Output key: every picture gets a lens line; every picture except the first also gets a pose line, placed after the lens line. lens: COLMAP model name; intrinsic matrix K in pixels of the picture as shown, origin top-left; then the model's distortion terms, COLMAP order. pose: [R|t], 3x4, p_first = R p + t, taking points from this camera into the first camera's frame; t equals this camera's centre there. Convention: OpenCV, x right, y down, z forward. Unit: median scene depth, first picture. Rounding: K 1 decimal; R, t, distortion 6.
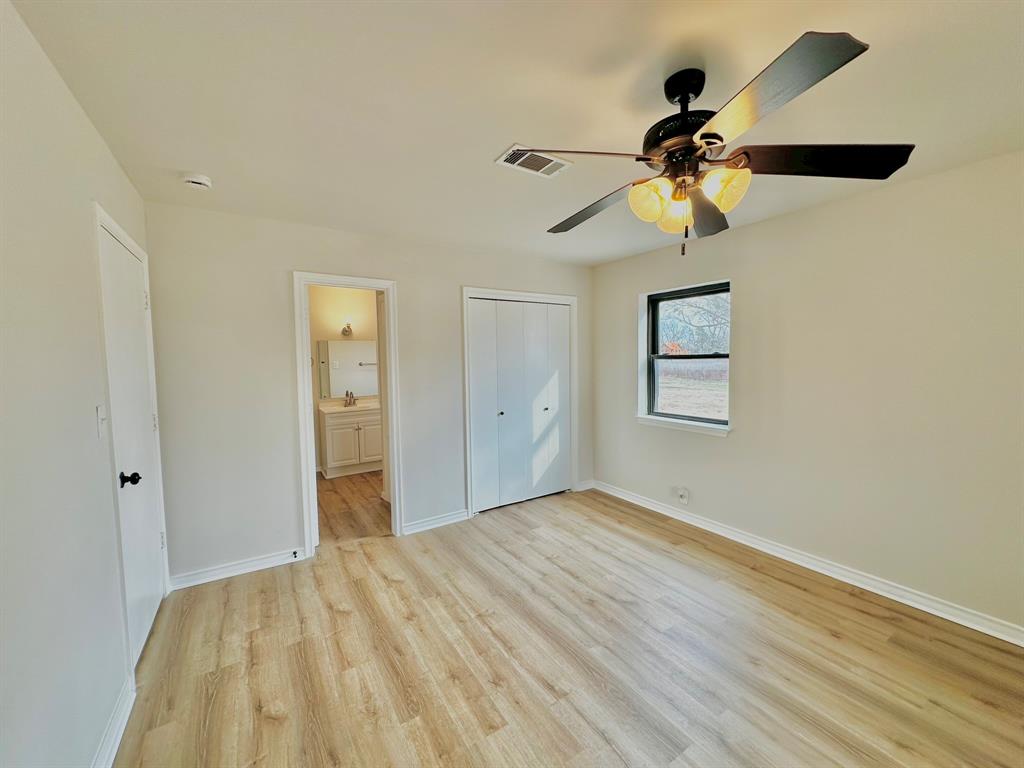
lens RADIAL K [[410.3, 0, 513.1], [0, 410.3, 382.7], [0, 0, 1]] dist [-0.000230, 0.000782]
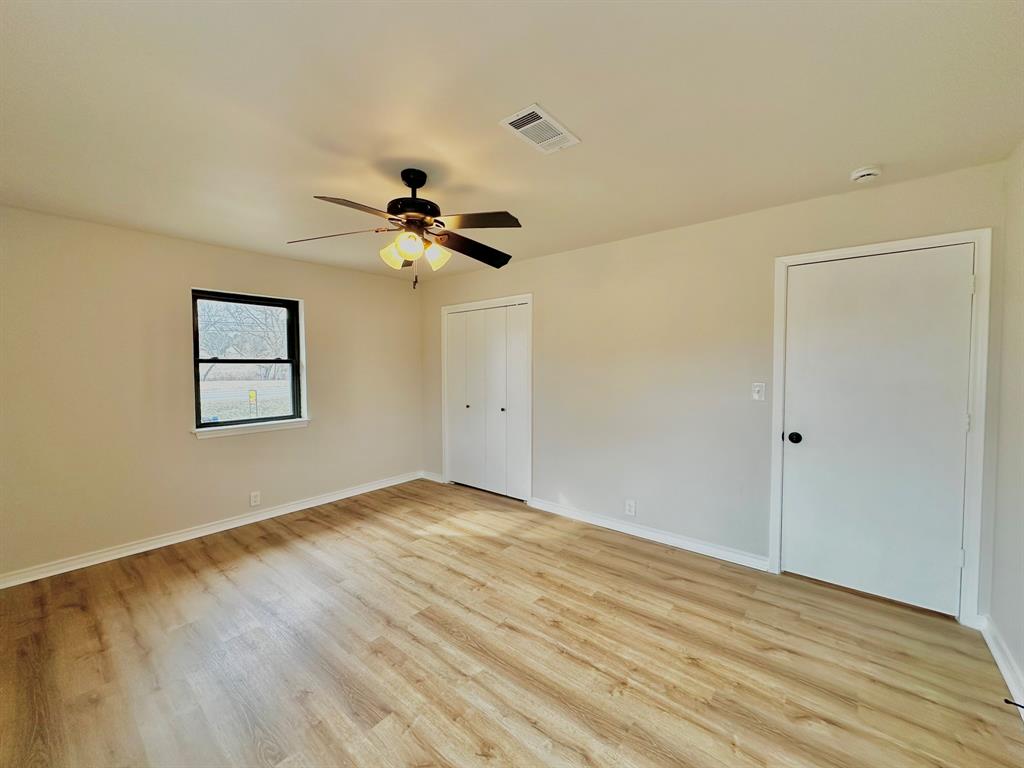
lens RADIAL K [[410.3, 0, 513.1], [0, 410.3, 382.7], [0, 0, 1]] dist [-0.000230, 0.000782]
pose [[-0.953703, 0.028361, -0.299409, 0.375474], [-0.002945, 0.994615, 0.103595, -0.090236], [0.300735, 0.099681, -0.948484, 1.814724]]
